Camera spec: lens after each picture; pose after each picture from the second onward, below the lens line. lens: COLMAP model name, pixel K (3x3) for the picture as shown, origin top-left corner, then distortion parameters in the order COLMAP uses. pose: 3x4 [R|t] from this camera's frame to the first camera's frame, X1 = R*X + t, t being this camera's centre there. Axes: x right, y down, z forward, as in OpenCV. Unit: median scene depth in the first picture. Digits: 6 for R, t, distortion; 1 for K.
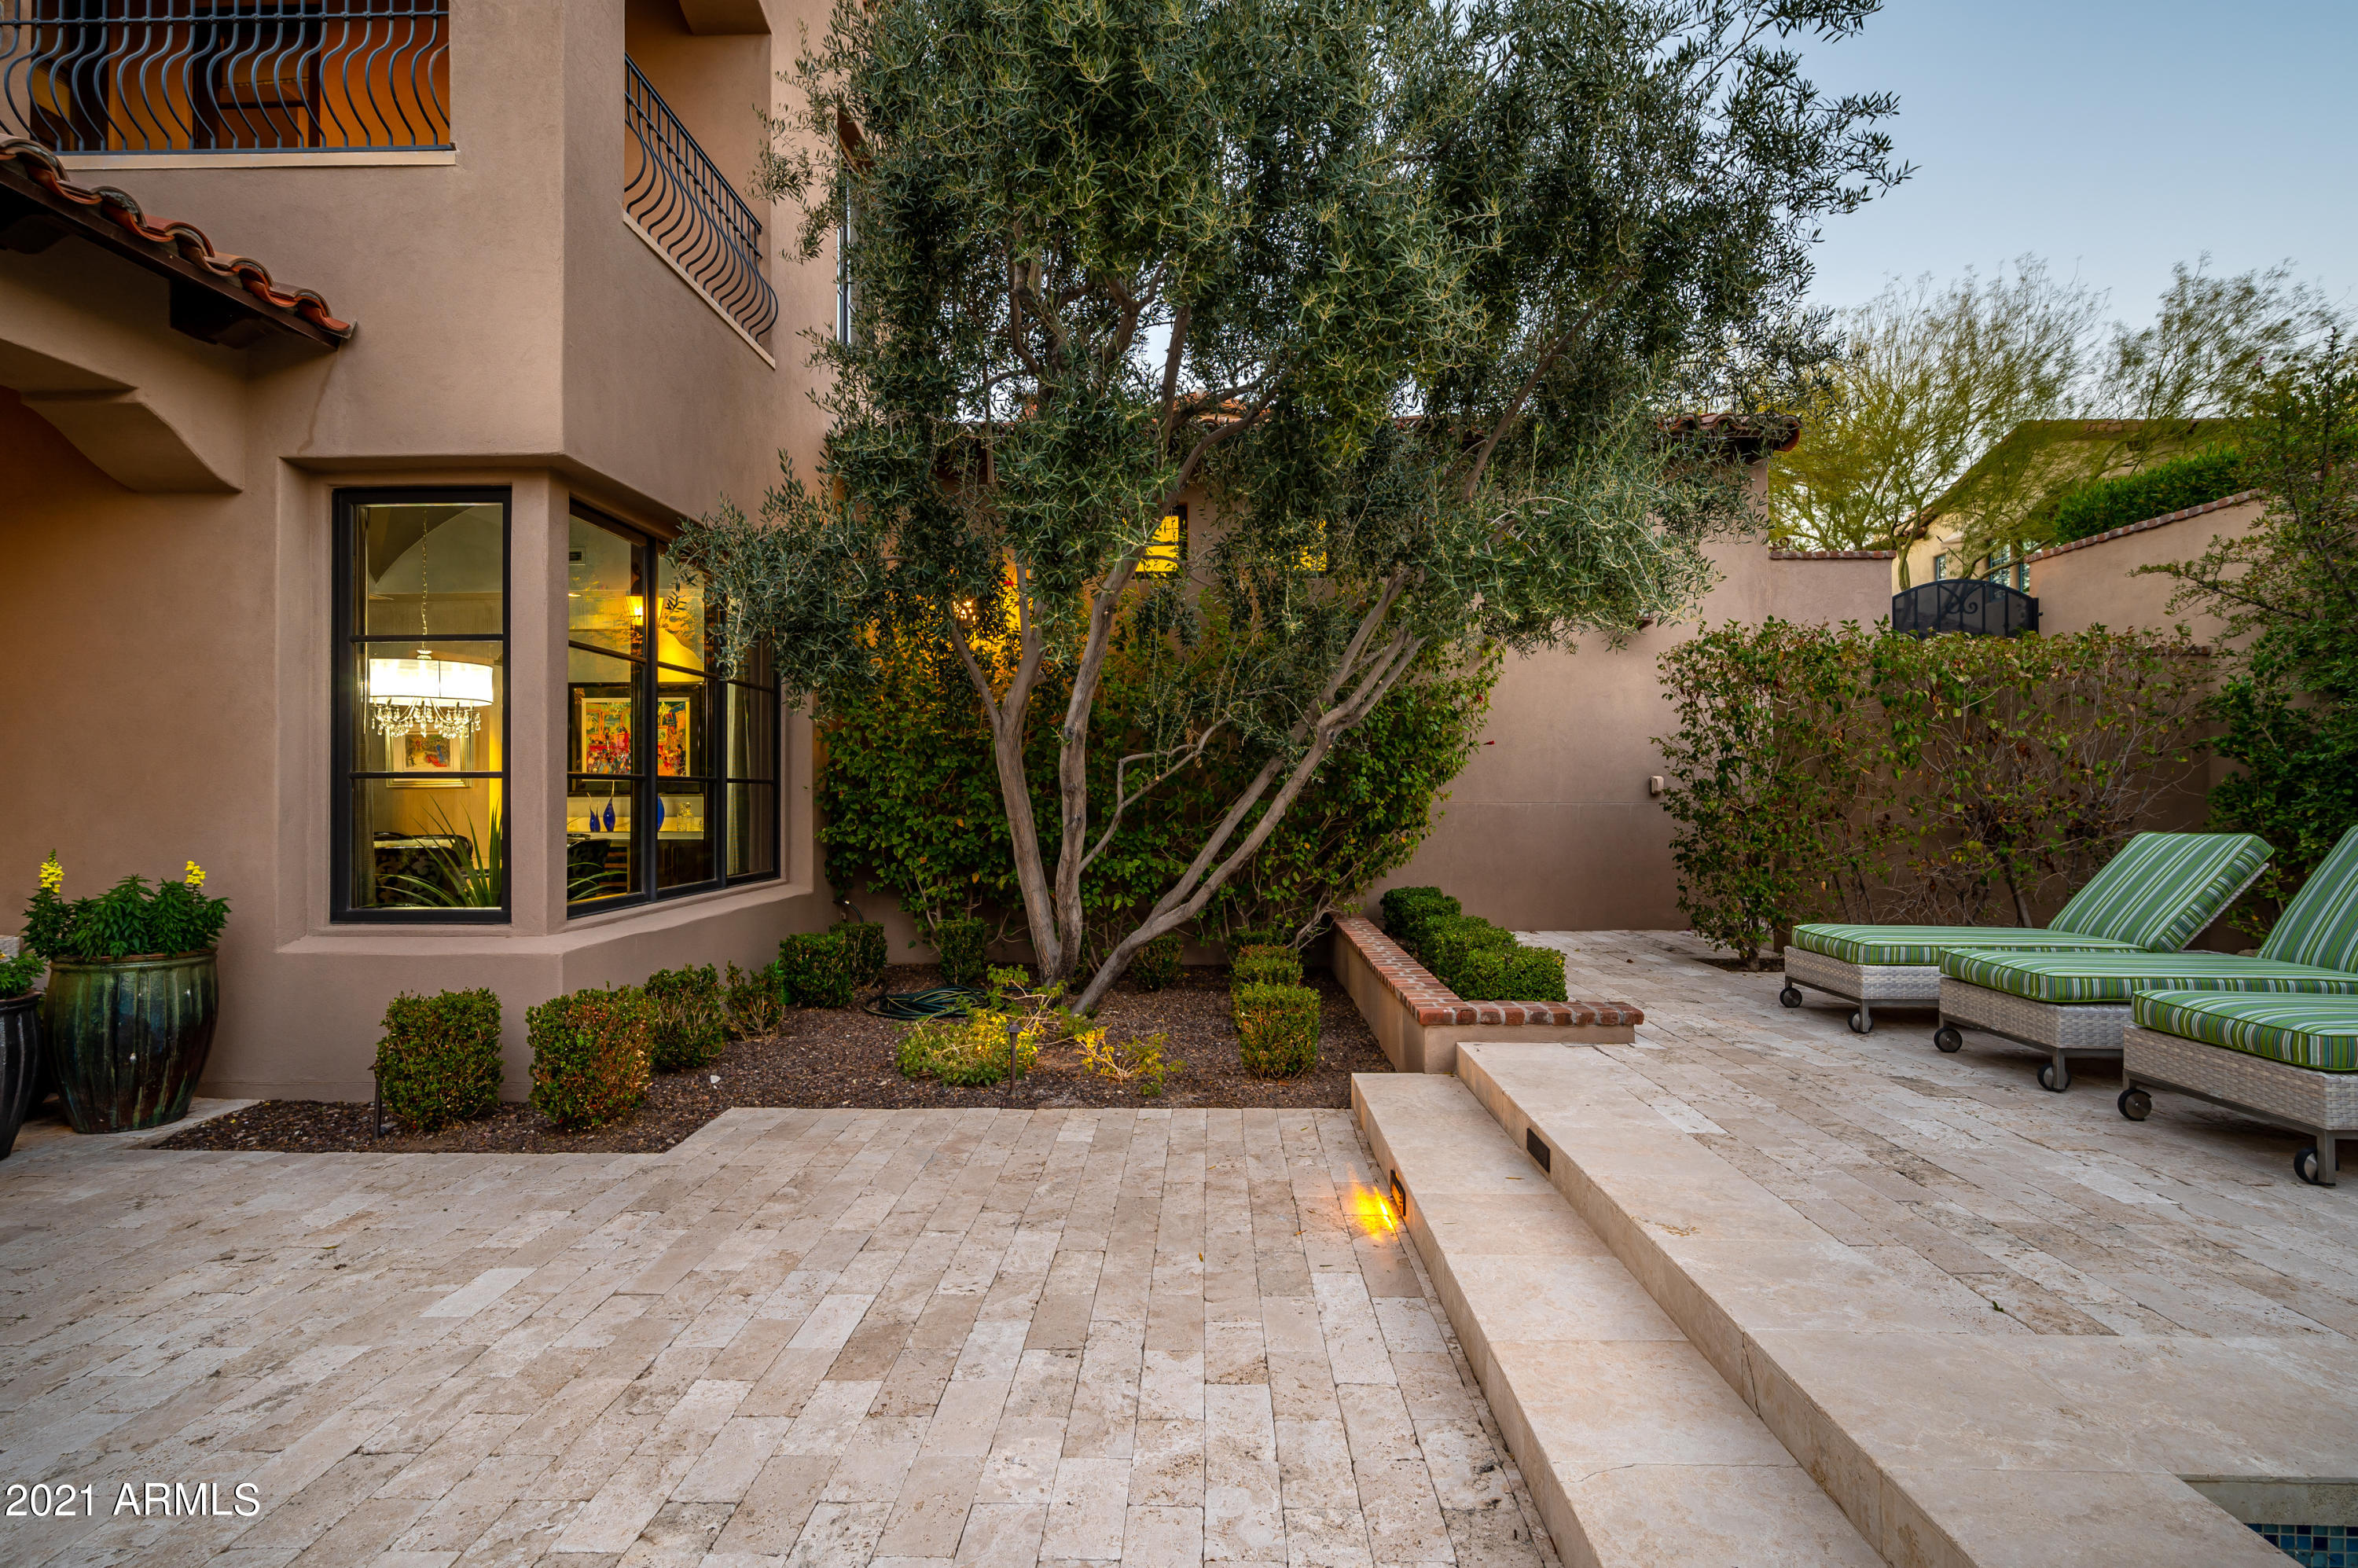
lens RADIAL K [[1053.9, 0, 1176.3], [0, 1053.9, 784.5], [0, 0, 1]] dist [-0.002675, 0.000699]
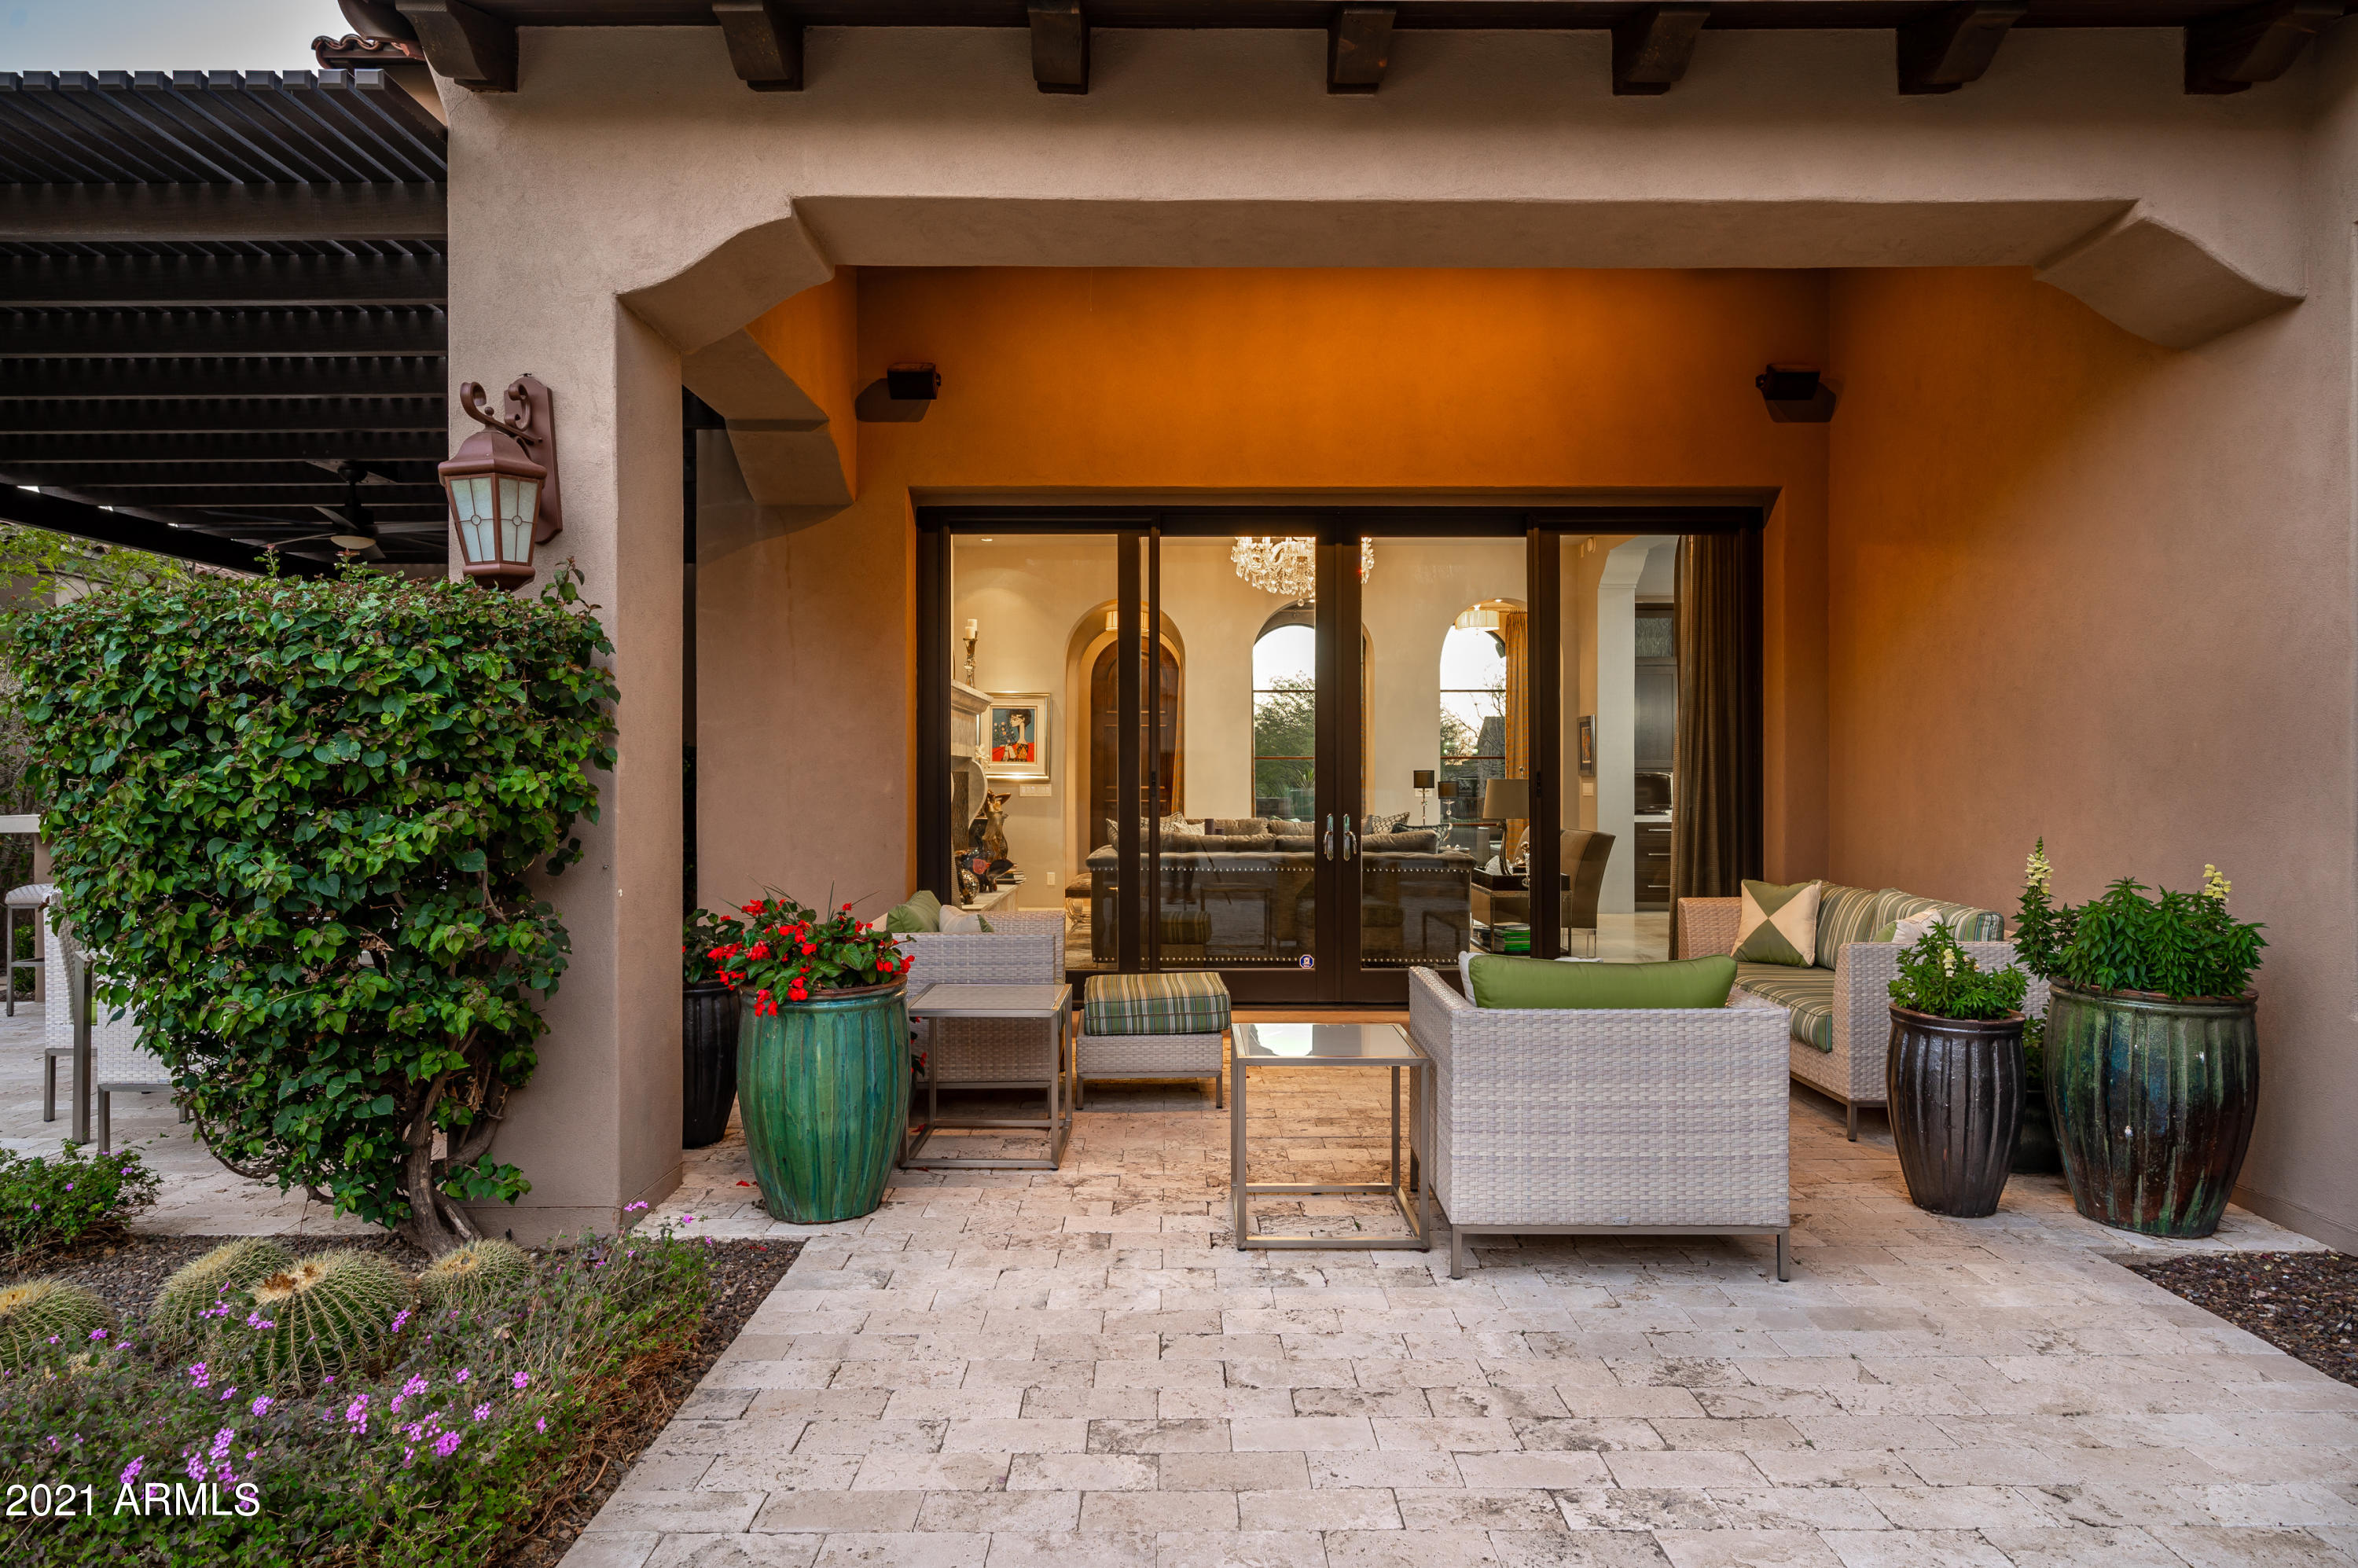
lens RADIAL K [[1394.8, 0, 1165.9], [0, 1394.8, 779.3], [0, 0, 1]] dist [-0.003685, 0.004096]
pose [[0.036358, 0.001462, -0.999338, -0.064228], [0.009137, 0.999957, 0.001796, 0.010987], [0.999297, -0.009196, 0.036343, 0.312589]]
